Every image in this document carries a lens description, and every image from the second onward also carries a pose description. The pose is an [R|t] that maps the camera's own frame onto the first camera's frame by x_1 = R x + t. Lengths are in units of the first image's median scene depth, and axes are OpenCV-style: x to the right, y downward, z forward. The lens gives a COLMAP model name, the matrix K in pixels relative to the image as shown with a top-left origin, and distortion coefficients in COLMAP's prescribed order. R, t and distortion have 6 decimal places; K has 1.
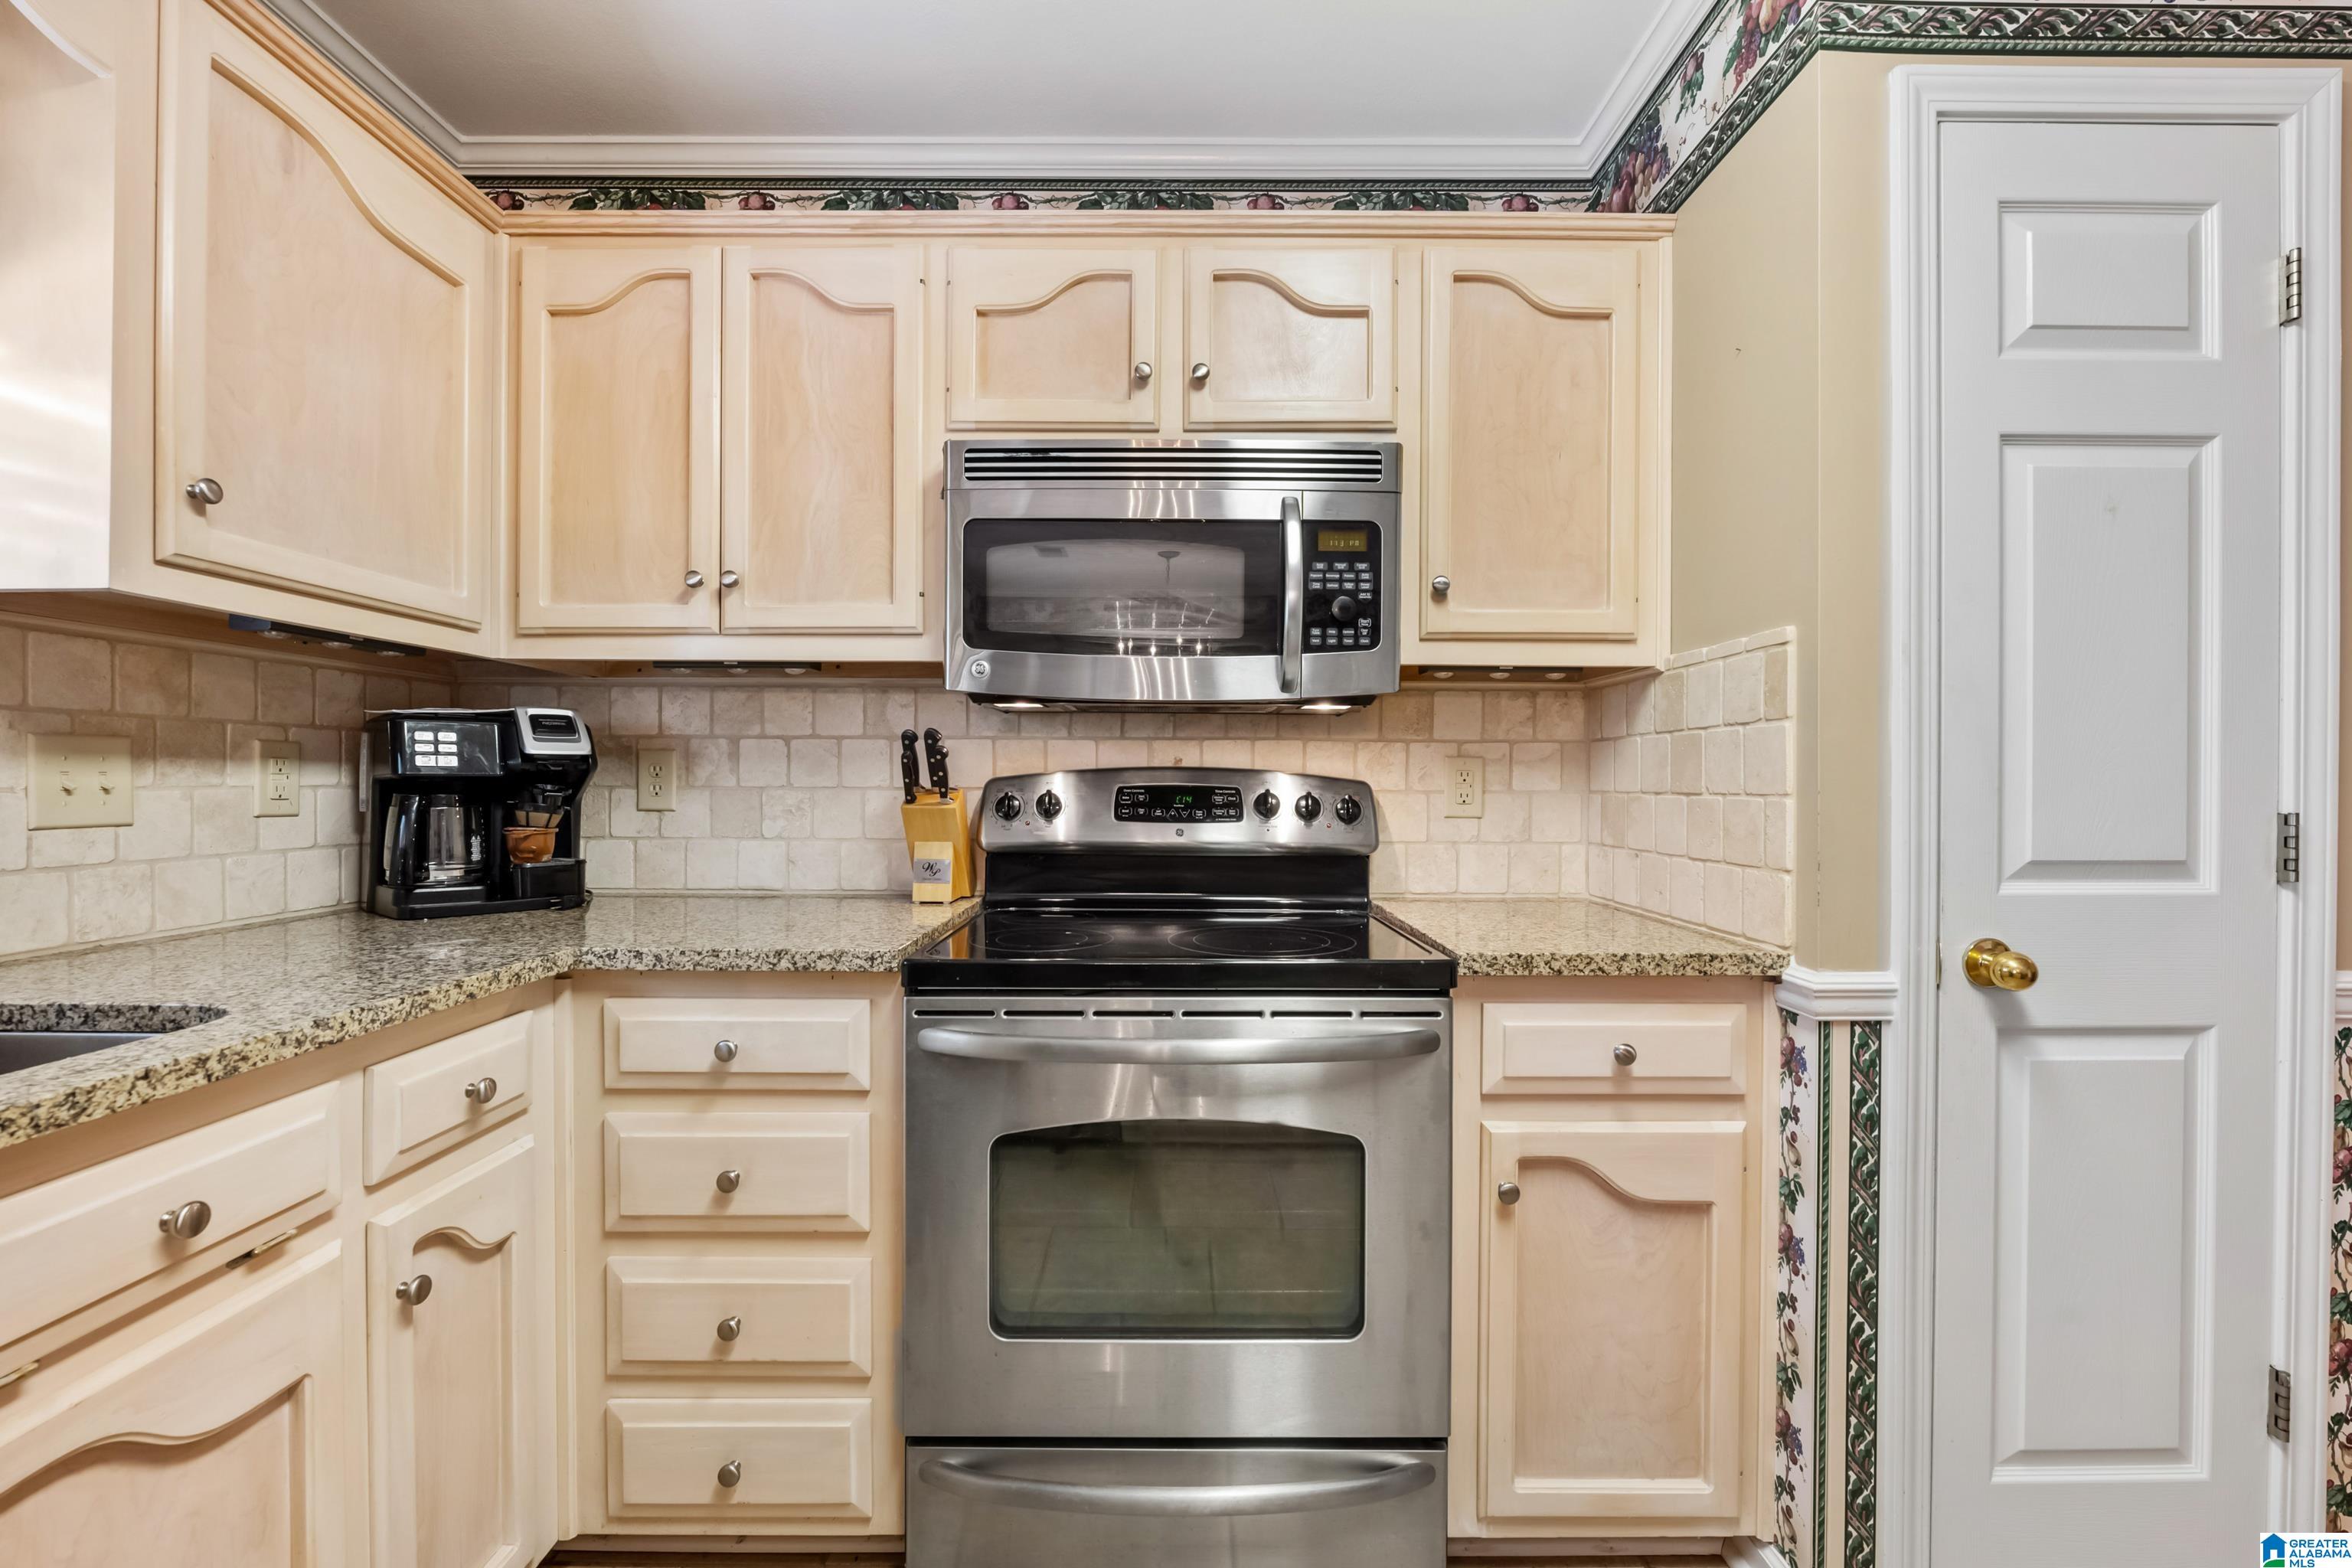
lens RADIAL K [[960.7, 0, 1173.5], [0, 960.7, 787.2], [0, 0, 1]] dist [-0.014702, 0.000746]
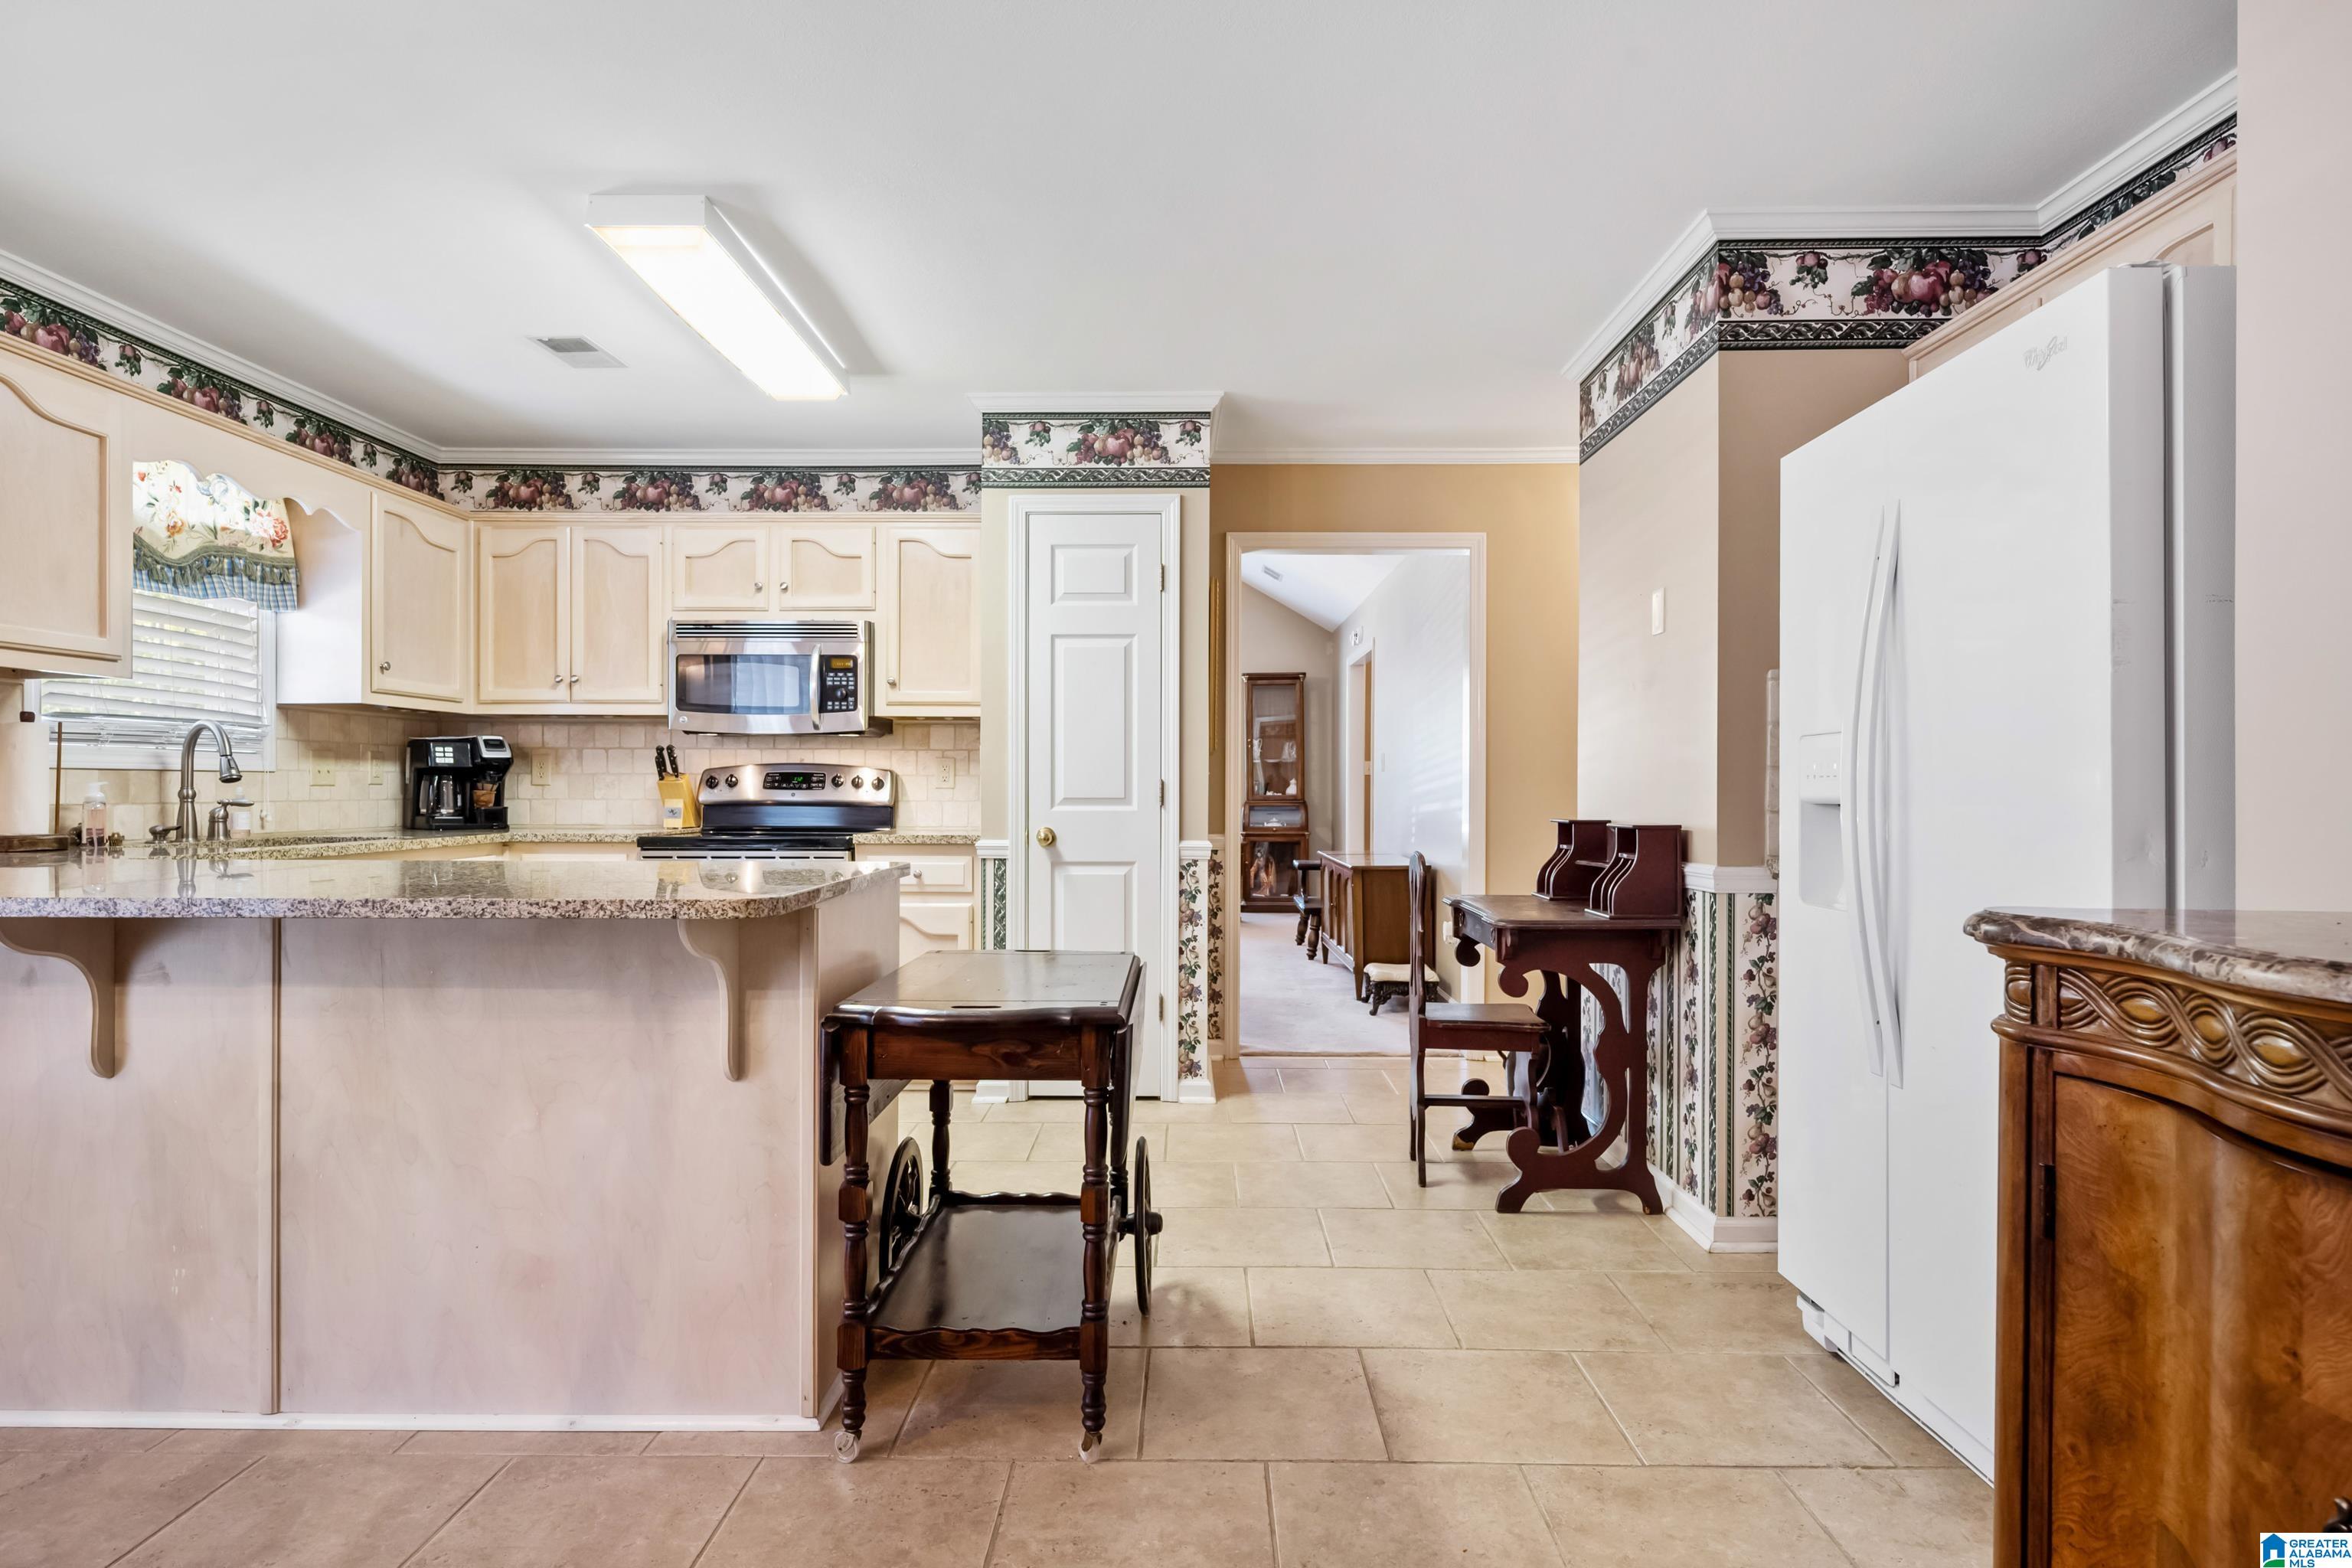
lens RADIAL K [[1243.6, 0, 1168.7], [0, 1243.6, 782.9], [0, 0, 1]] dist [0.005586, -0.000686]
pose [[0.999816, -0.001310, -0.019150, 0.988218], [0.001147, 0.999963, -0.008507, 0.052232], [0.019160, 0.008484, 0.999780, -1.897449]]
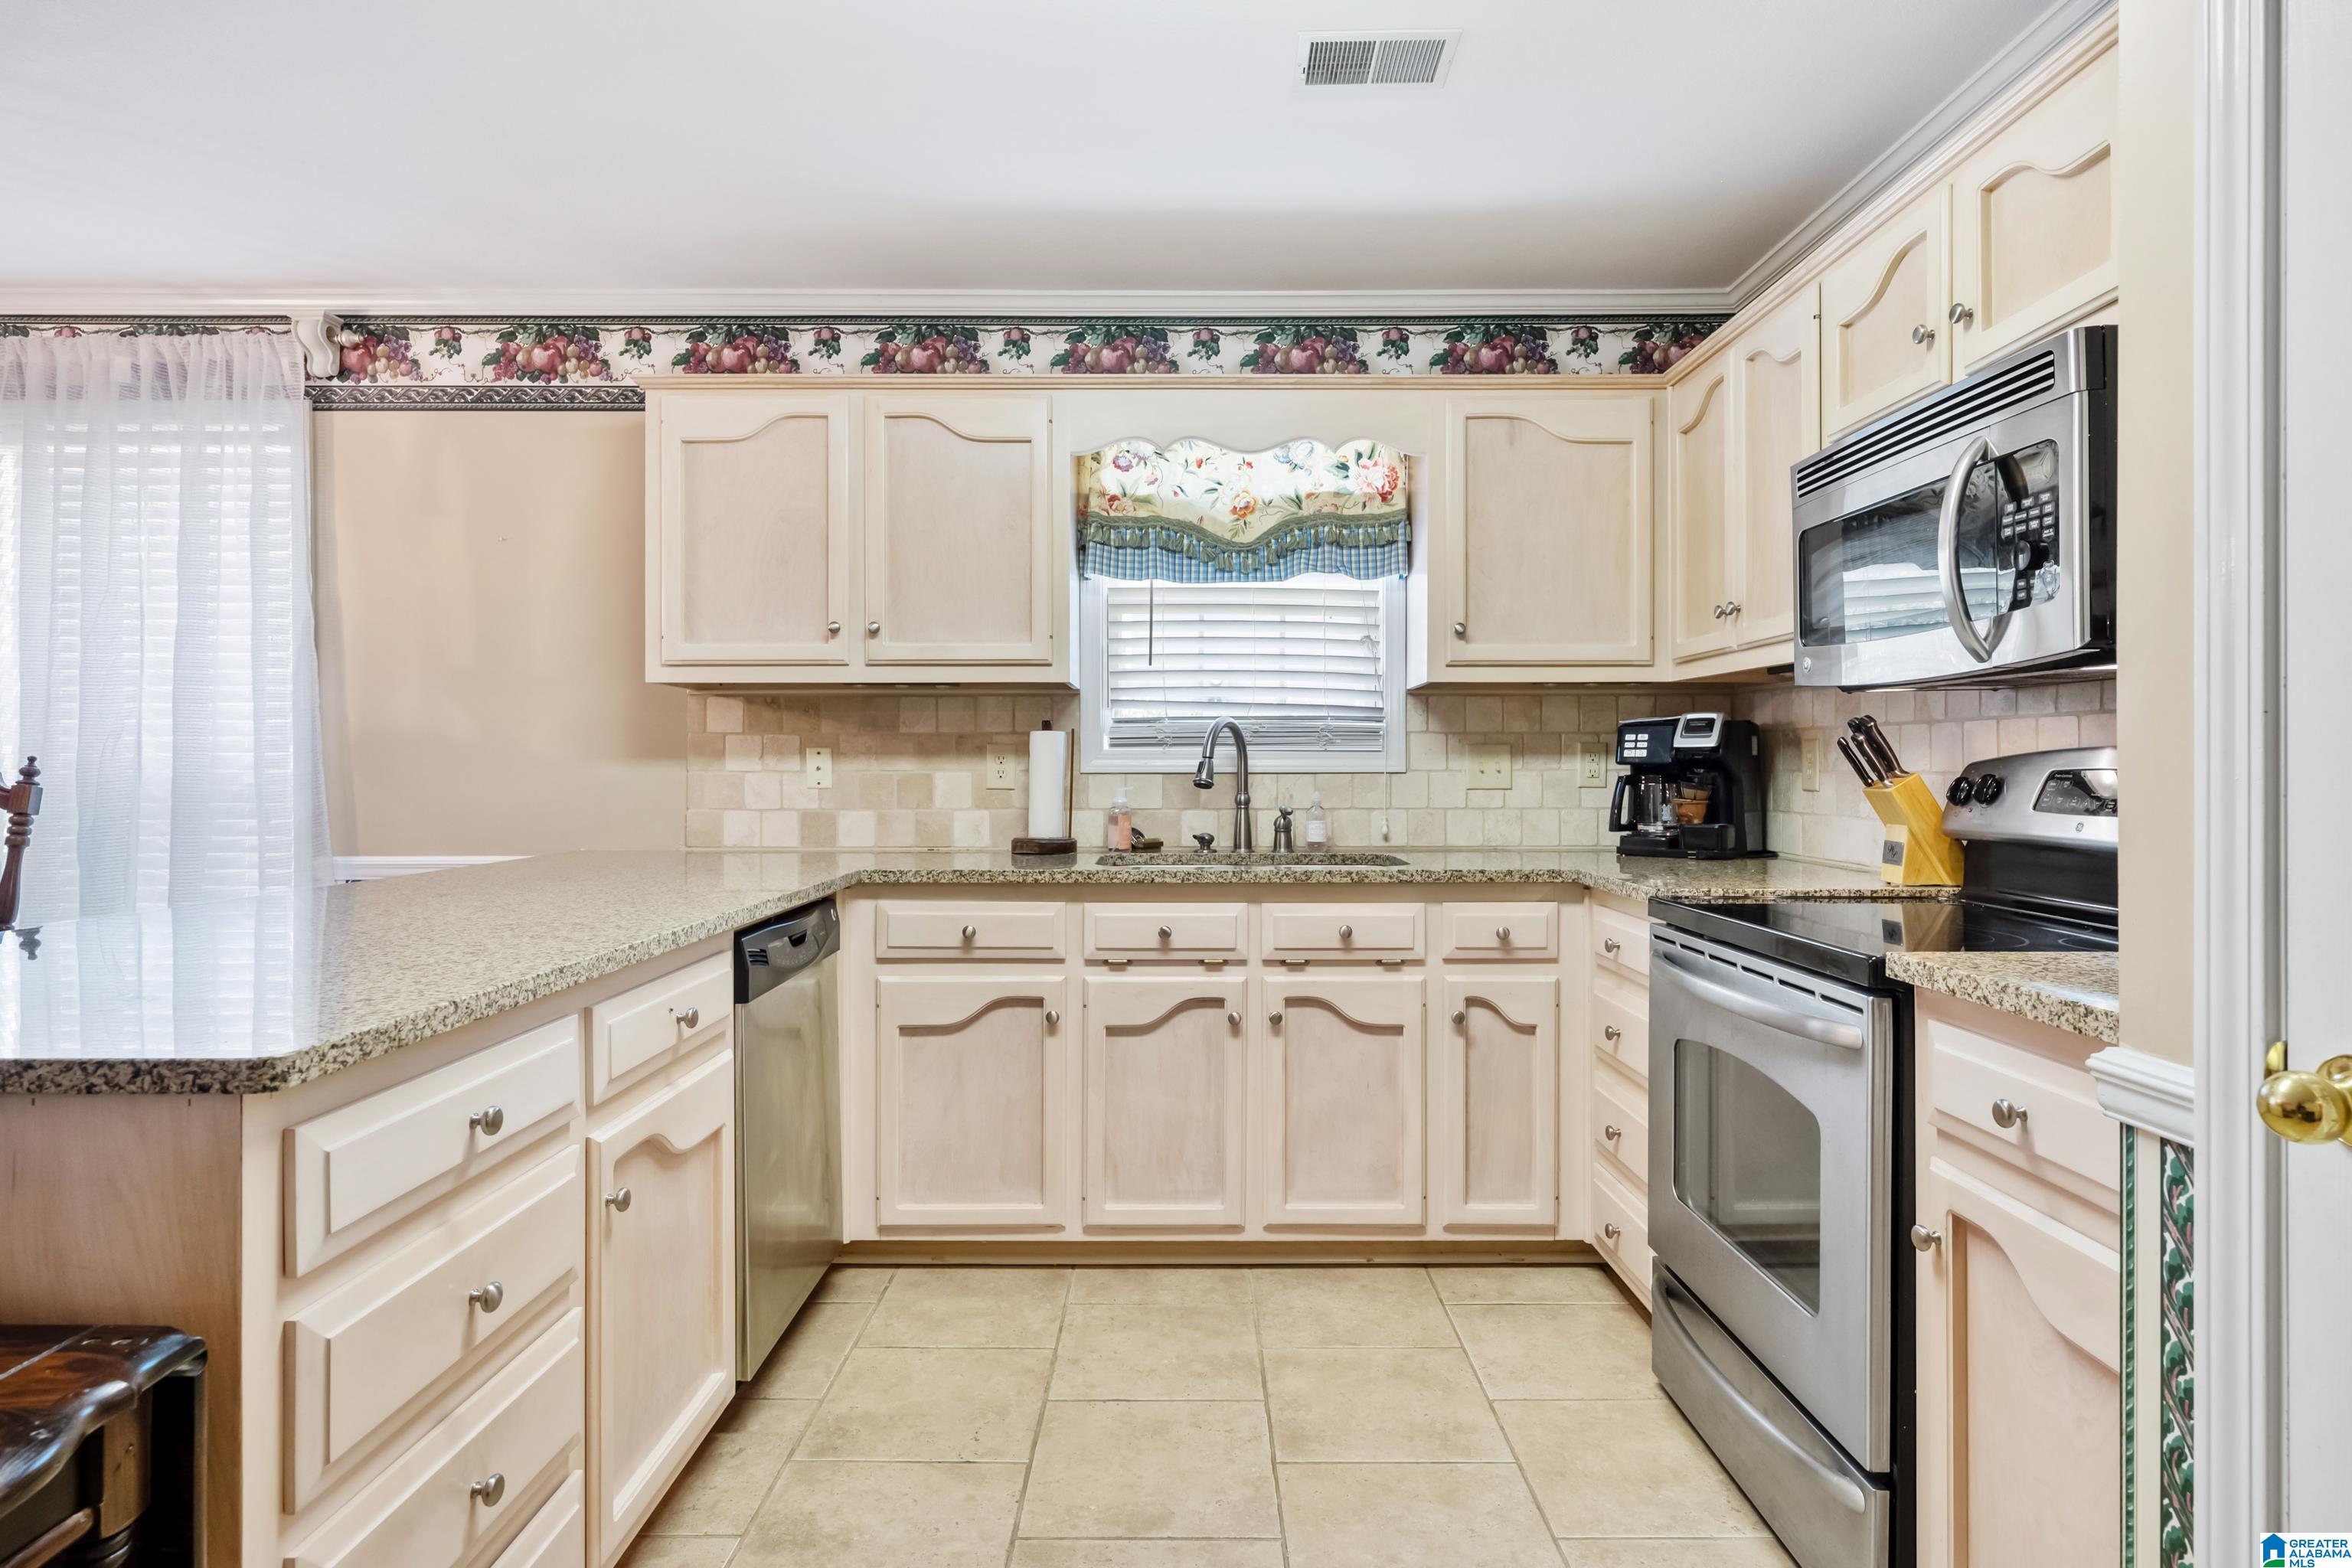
lens RADIAL K [[1243.6, 0, 1167.7], [0, 1243.6, 782.6], [0, 0, 1]] dist [0.005586, -0.000686]
pose [[-0.015399, 0.010673, -0.999824, 1.224938], [-0.003838, 0.999935, 0.010734, 0.001314], [0.999874, 0.004003, -0.015357, 0.272028]]
